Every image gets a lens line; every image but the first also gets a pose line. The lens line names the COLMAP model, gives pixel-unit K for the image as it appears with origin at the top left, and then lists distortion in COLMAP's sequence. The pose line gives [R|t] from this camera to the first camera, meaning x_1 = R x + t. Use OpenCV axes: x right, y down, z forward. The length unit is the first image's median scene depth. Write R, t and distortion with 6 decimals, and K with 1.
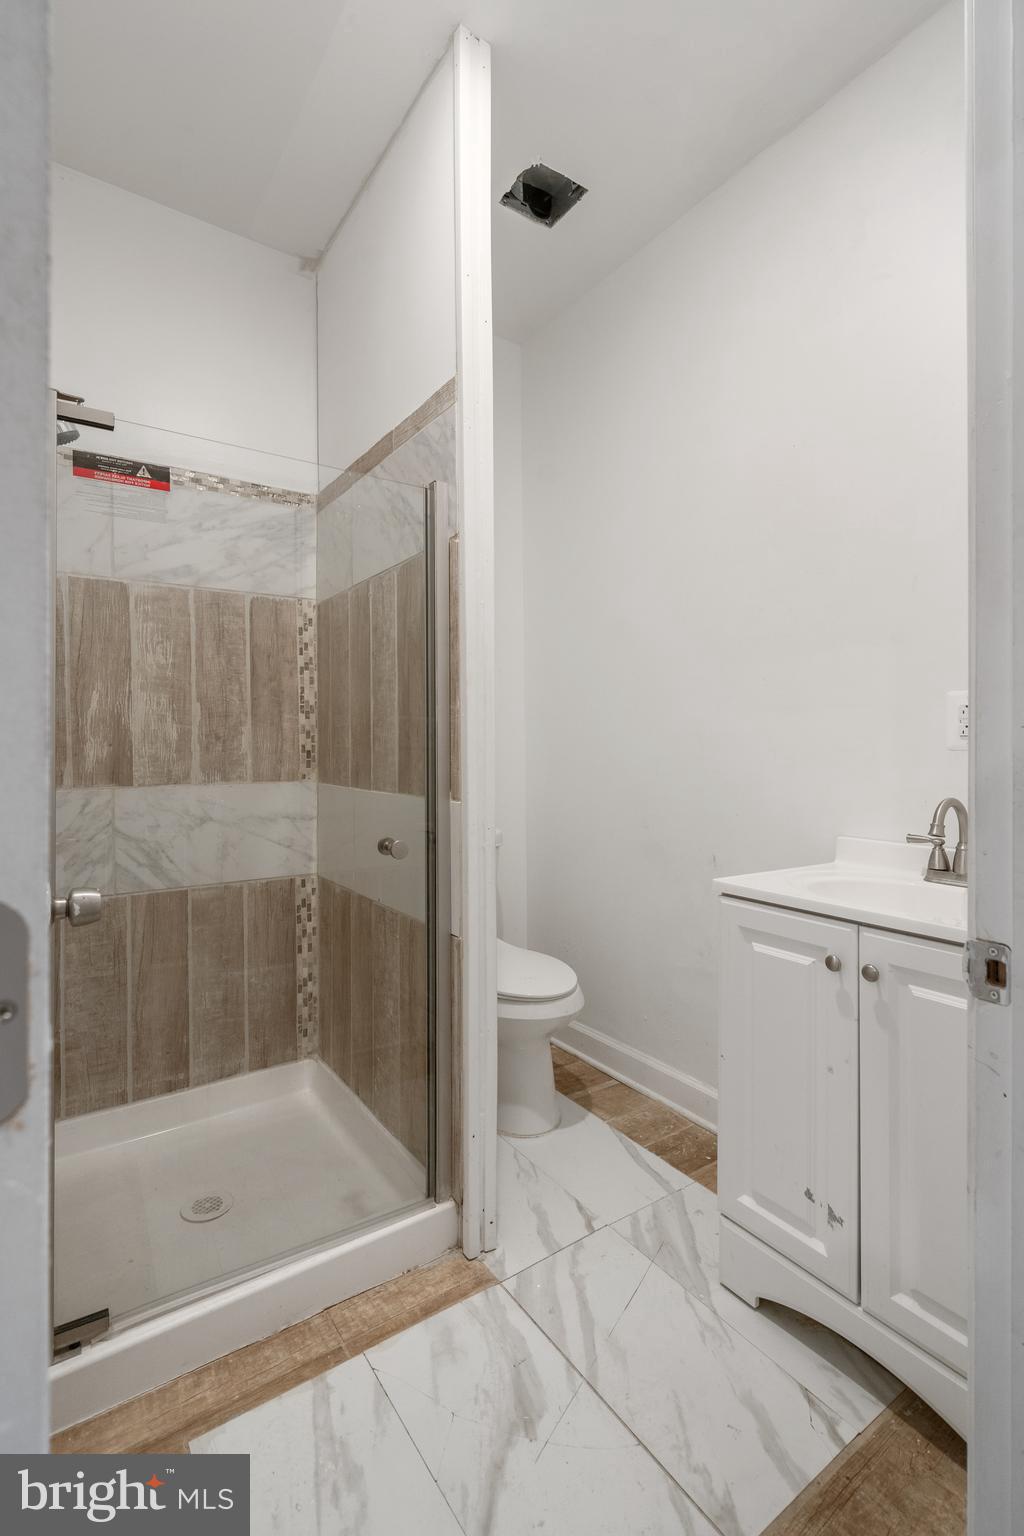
lens RADIAL K [[713.7, 0, 516.3], [0, 713.7, 757.2], [0, 0, 1]] dist [-0.002886, 0.000032]
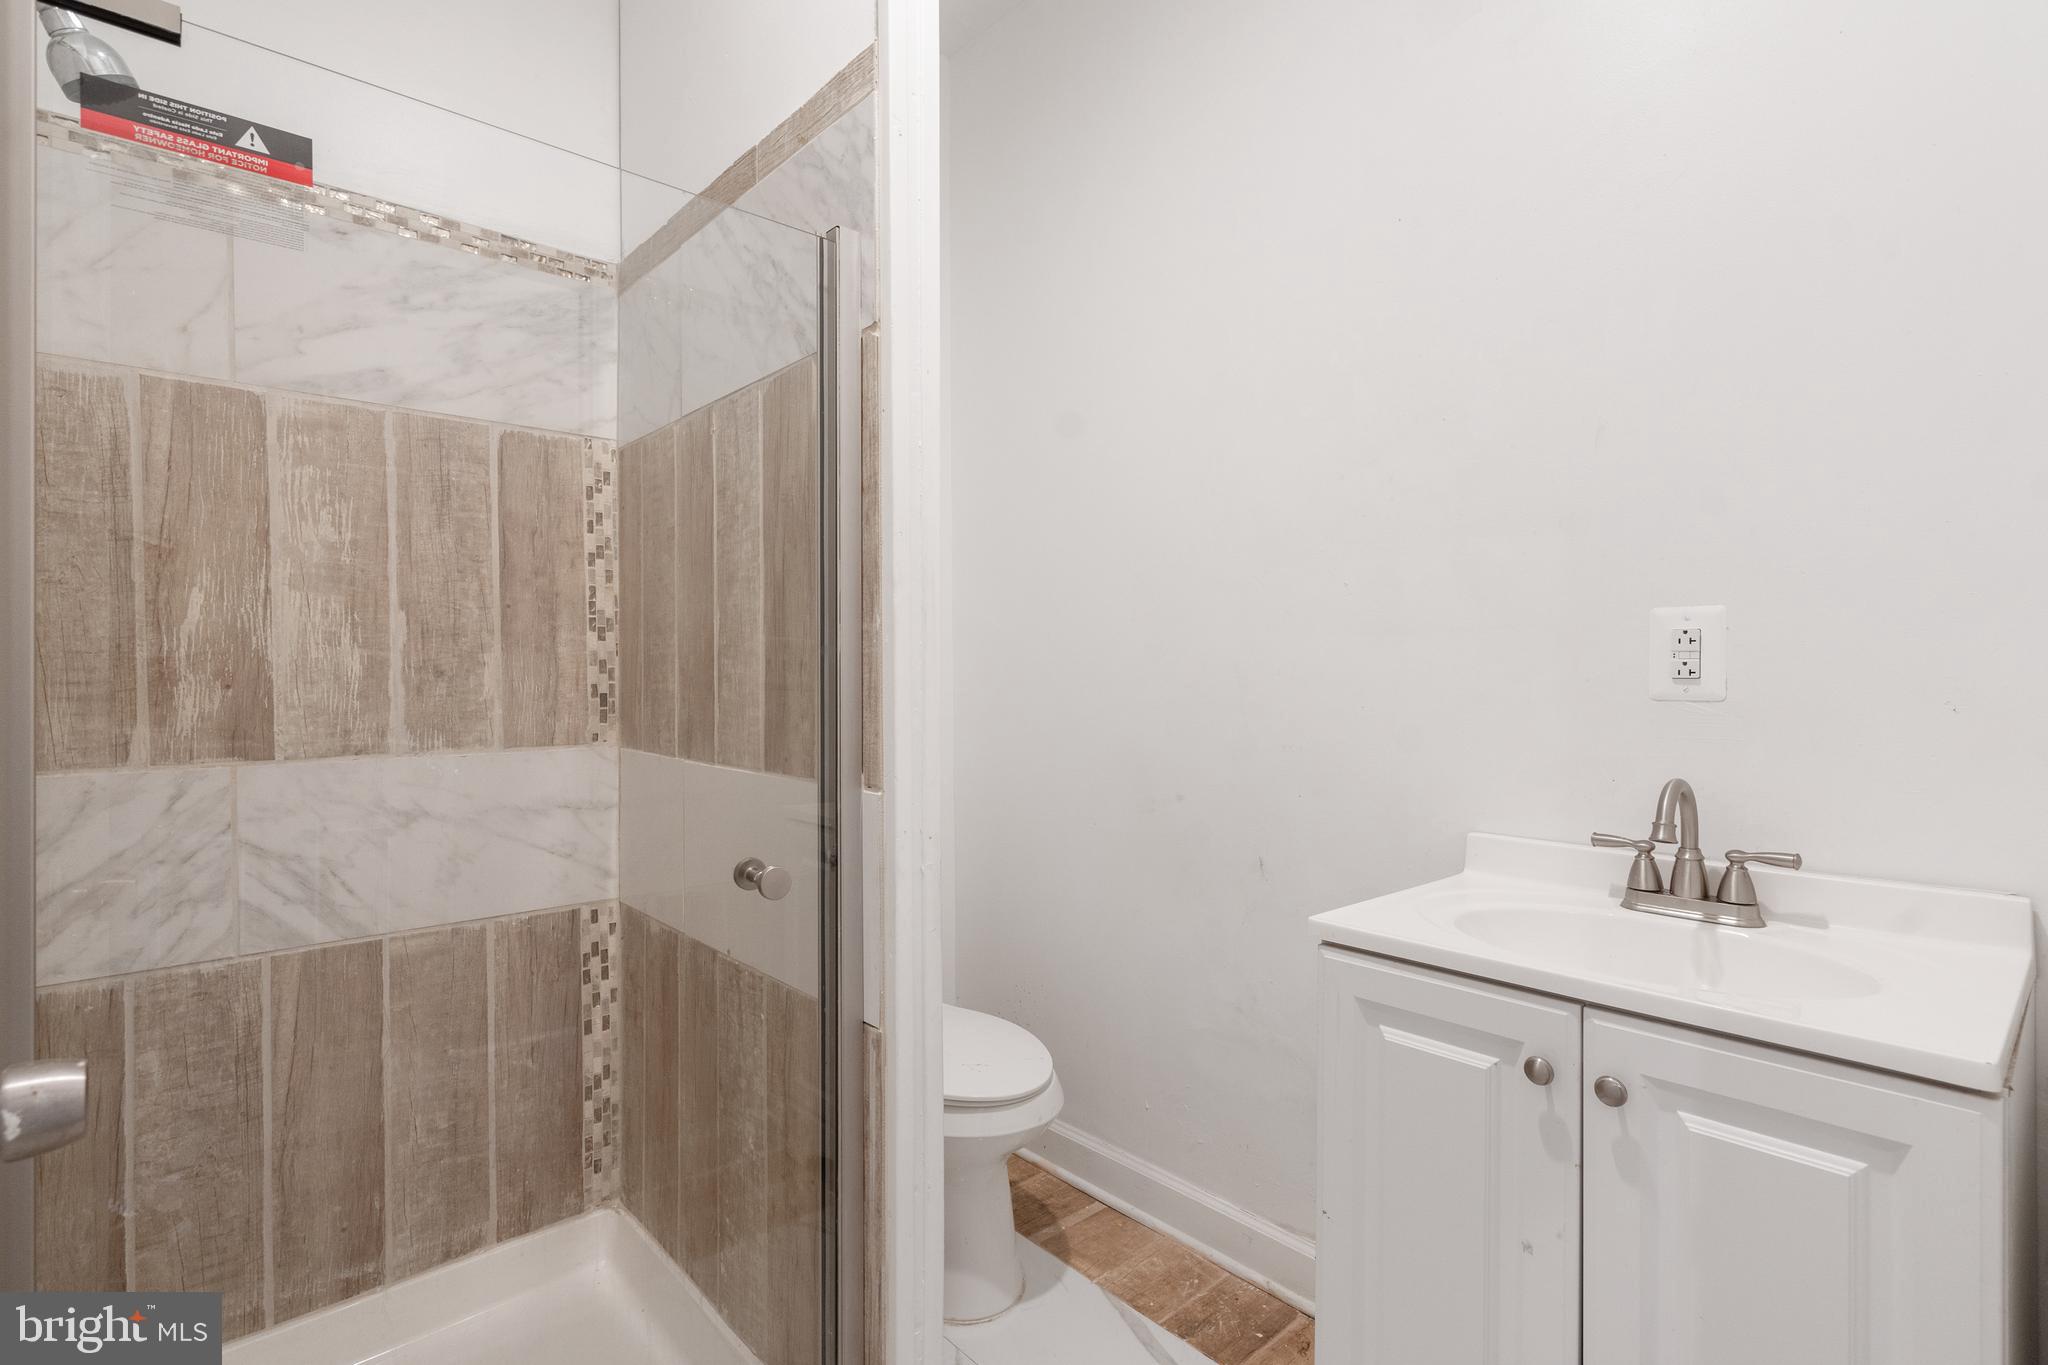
lens RADIAL K [[951.6, 0, 1013.0], [0, 951.6, 689.4], [0, 0, 1]] dist [-0.002886, 0.000032]
pose [[0.992303, 0.001749, 0.123821, -0.057734], [-0.002227, 0.999991, 0.003720, -0.018920], [-0.123813, -0.003967, 0.992298, 0.194977]]
